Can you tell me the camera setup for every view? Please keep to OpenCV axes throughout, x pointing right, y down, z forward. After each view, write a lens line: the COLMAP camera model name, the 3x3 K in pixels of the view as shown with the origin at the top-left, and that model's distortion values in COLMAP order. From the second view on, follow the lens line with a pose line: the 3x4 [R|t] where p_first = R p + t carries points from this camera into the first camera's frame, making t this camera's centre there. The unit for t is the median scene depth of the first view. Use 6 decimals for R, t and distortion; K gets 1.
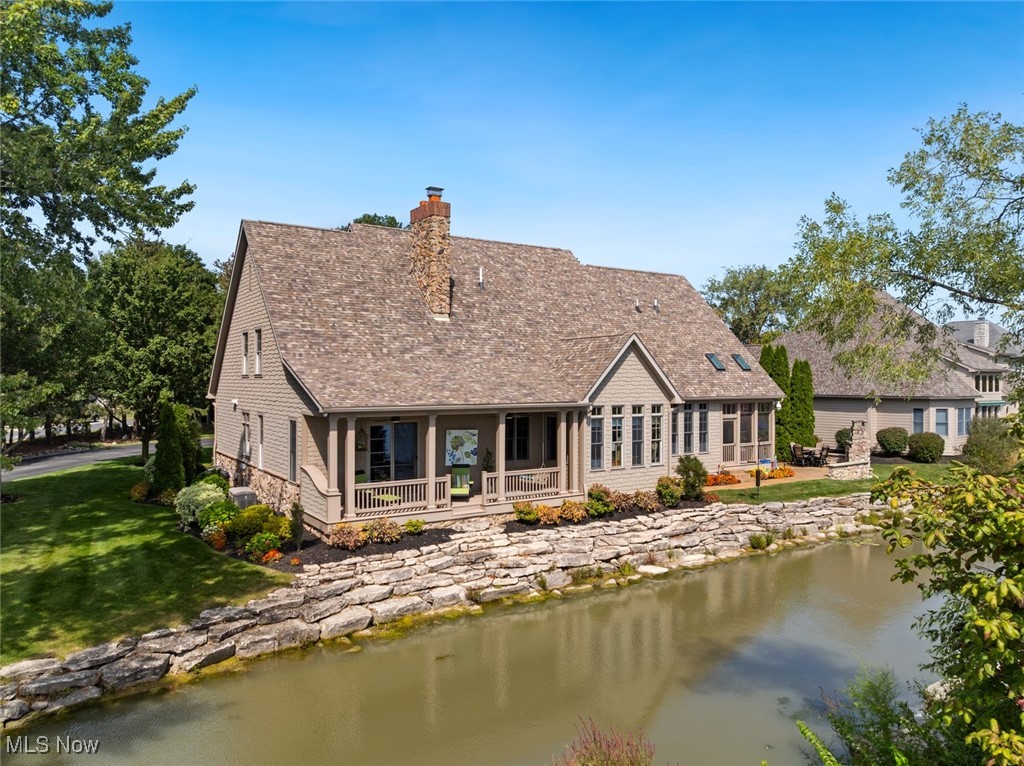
lens RADIAL K [[723.0, 0, 517.3], [0, 723.0, 380.8], [0, 0, 1]] dist [-0.036093, -0.002410]
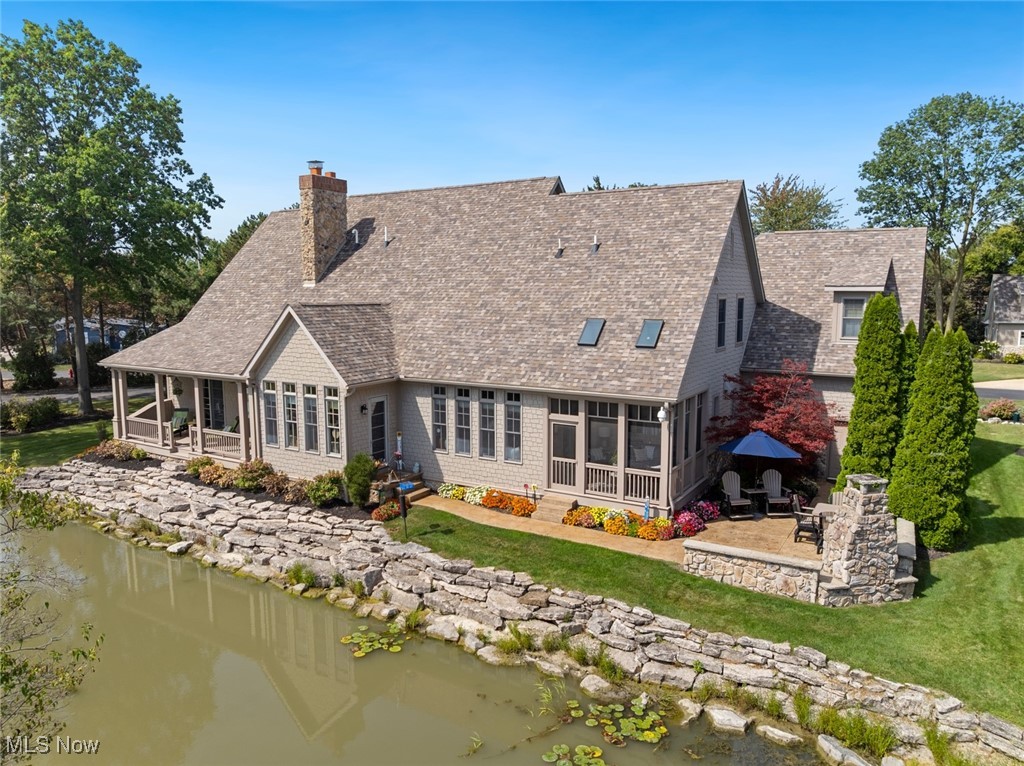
lens RADIAL K [[723.0, 0, 517.3], [0, 723.0, 380.8], [0, 0, 1]] dist [-0.036093, -0.002410]
pose [[0.425556, 0.114246, -0.897691, 1.090609], [0.001321, 0.991919, 0.126865, -0.084990], [0.904931, -0.055174, 0.421966, 0.871457]]
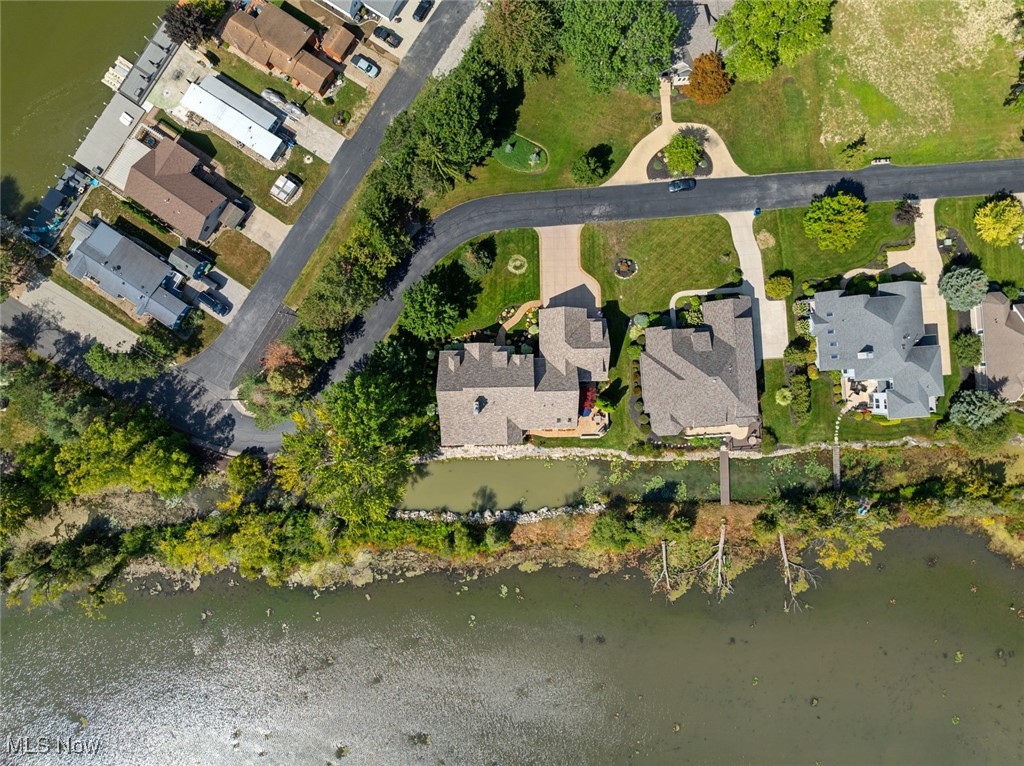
lens RADIAL K [[723.0, 0, 517.3], [0, 723.0, 380.8], [0, 0, 1]] dist [-0.036093, -0.002410]
pose [[0.840457, 0.541856, 0.004919, -0.033802], [-0.003674, -0.003379, 0.999988, -4.793523], [0.541866, -0.840464, -0.000849, 1.385278]]
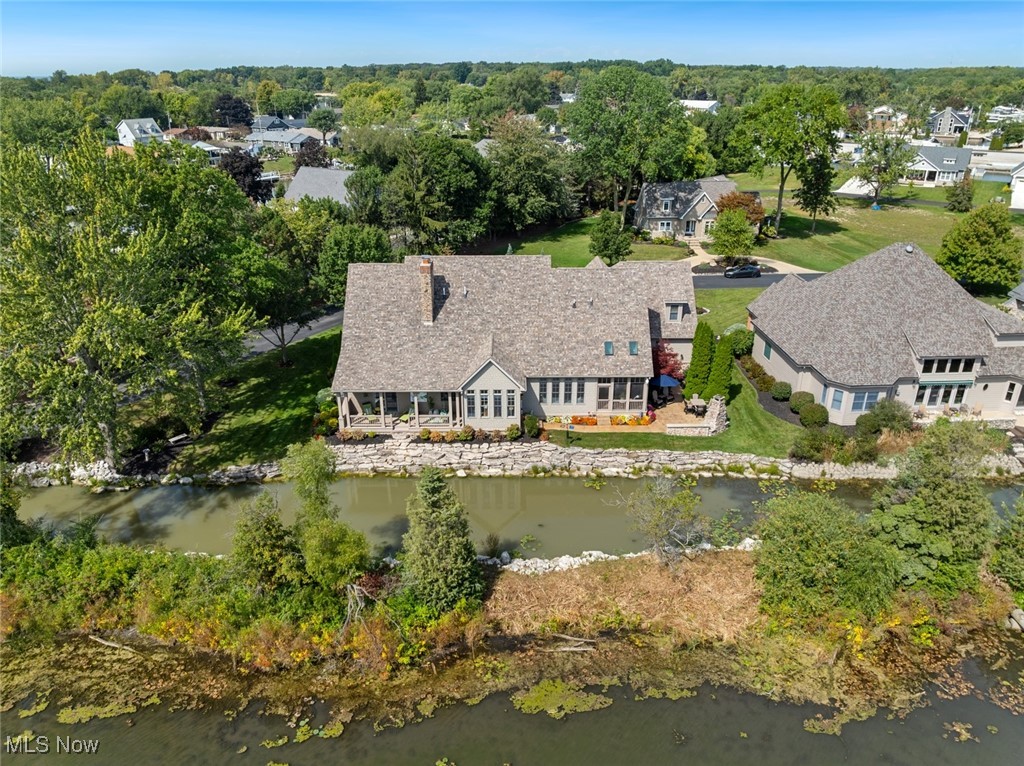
lens RADIAL K [[723.0, 0, 517.3], [0, 723.0, 380.8], [0, 0, 1]] dist [-0.036093, -0.002410]
pose [[0.834883, 0.222186, -0.503590, 1.218995], [-0.000081, 0.914958, 0.403548, -0.797450], [0.550427, -0.336875, 0.763901, -0.475431]]
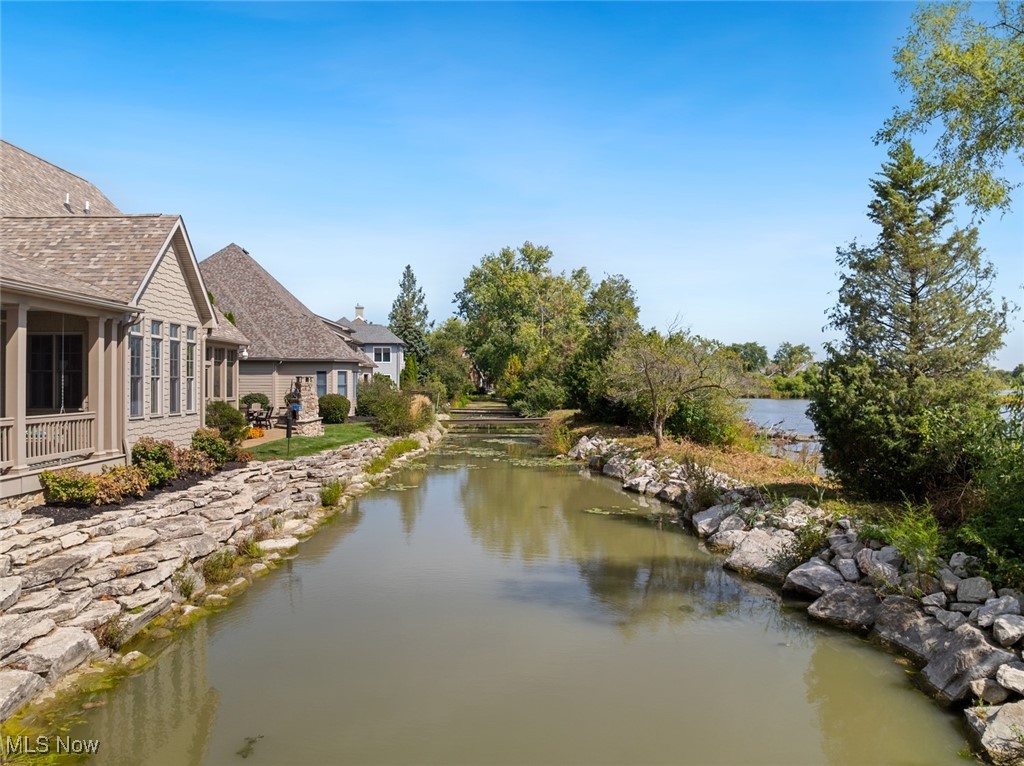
lens RADIAL K [[723.0, 0, 517.3], [0, 723.0, 380.8], [0, 0, 1]] dist [-0.036093, -0.002410]
pose [[0.522749, 0.004661, 0.852474, -0.245221], [0.002362, 0.999973, -0.006916, 0.094001], [-0.852483, 0.005629, 0.522724, 0.374701]]
